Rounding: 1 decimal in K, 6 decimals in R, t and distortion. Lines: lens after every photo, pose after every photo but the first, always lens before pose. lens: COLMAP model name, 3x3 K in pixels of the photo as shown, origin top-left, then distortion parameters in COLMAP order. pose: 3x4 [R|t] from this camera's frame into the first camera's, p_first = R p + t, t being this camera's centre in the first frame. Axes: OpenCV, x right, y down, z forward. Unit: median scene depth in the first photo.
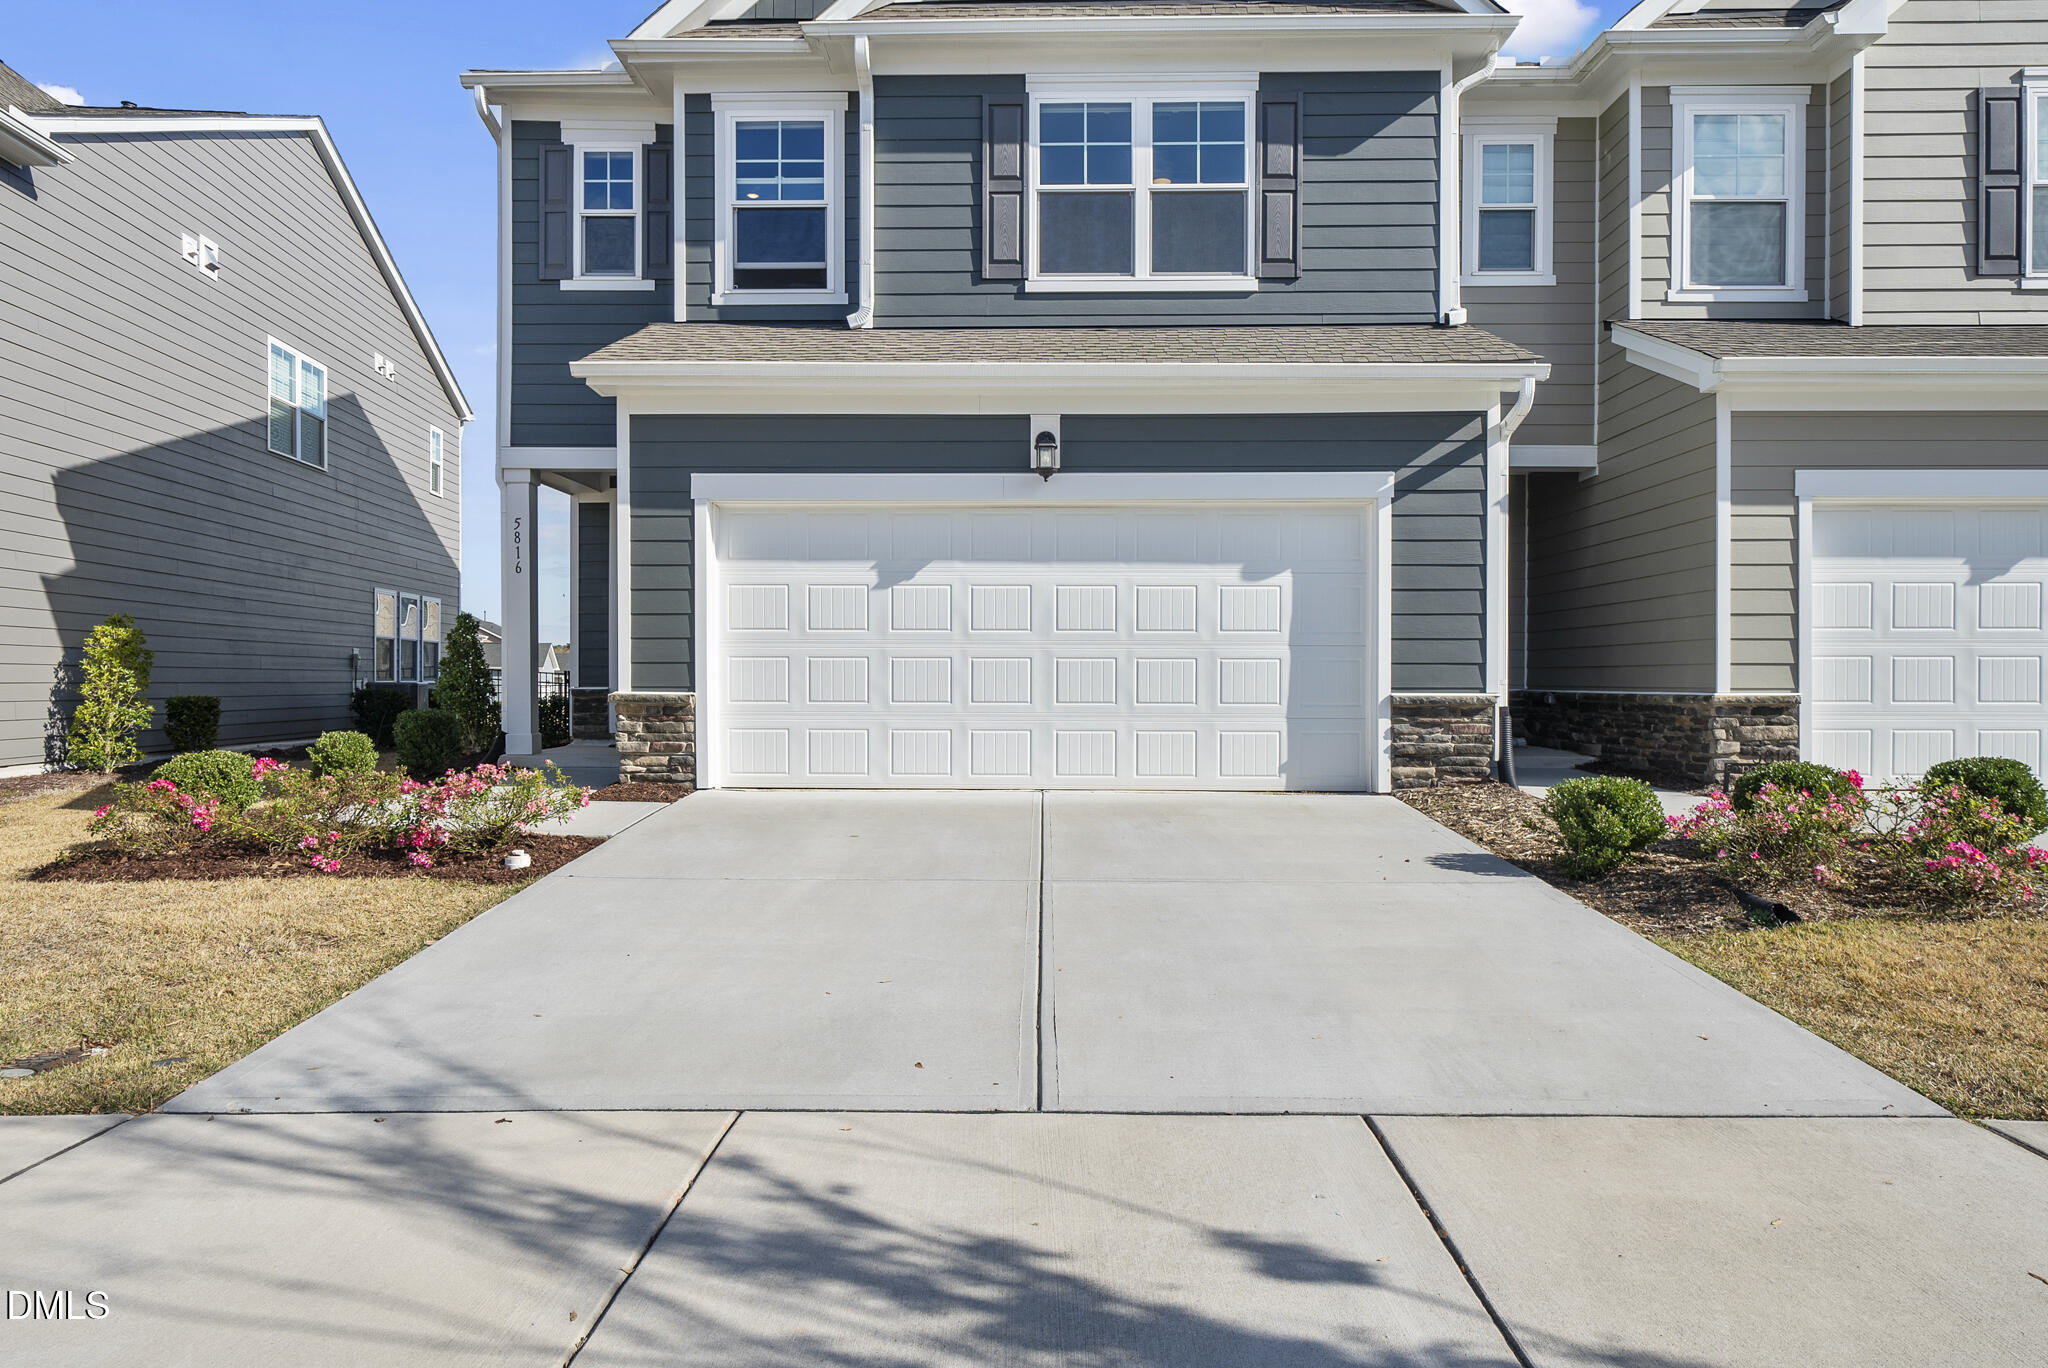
lens RADIAL K [[1350.7, 0, 1027.2], [0, 1350.7, 684.3], [0, 0, 1]] dist [0.001626, -0.002795]
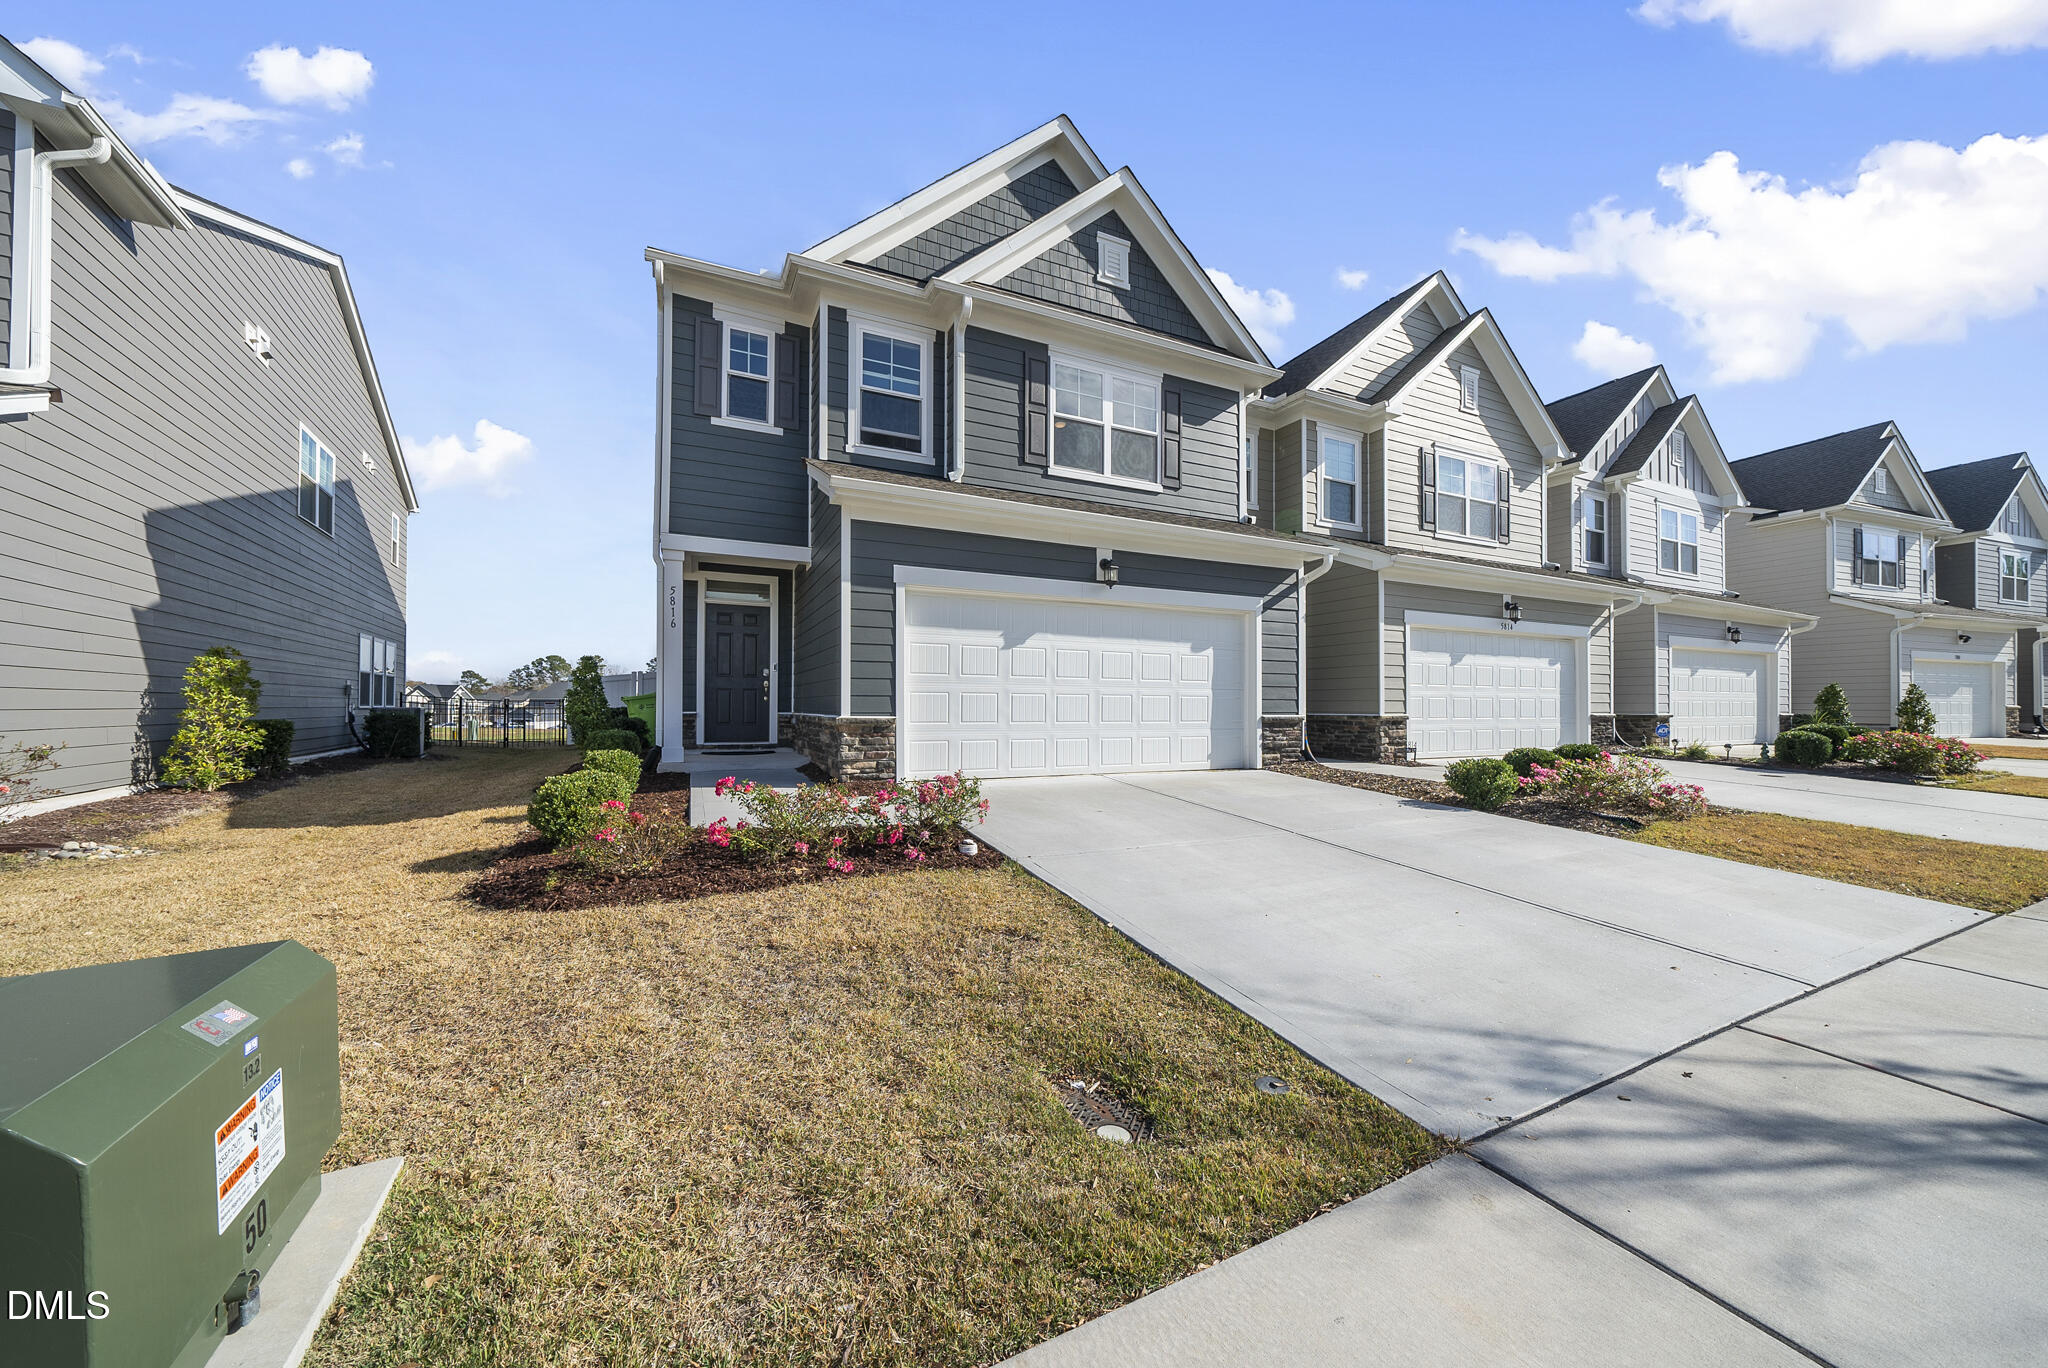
lens RADIAL K [[709.0, 0, 1012.2], [0, 709.0, 697.0], [0, 0, 1]] dist [-0.007509, 0.000077]
pose [[0.895421, 0.007421, 0.445158, -0.469762], [-0.000921, 0.999890, -0.014816, -0.003753], [-0.445219, 0.012856, 0.895330, 0.267017]]
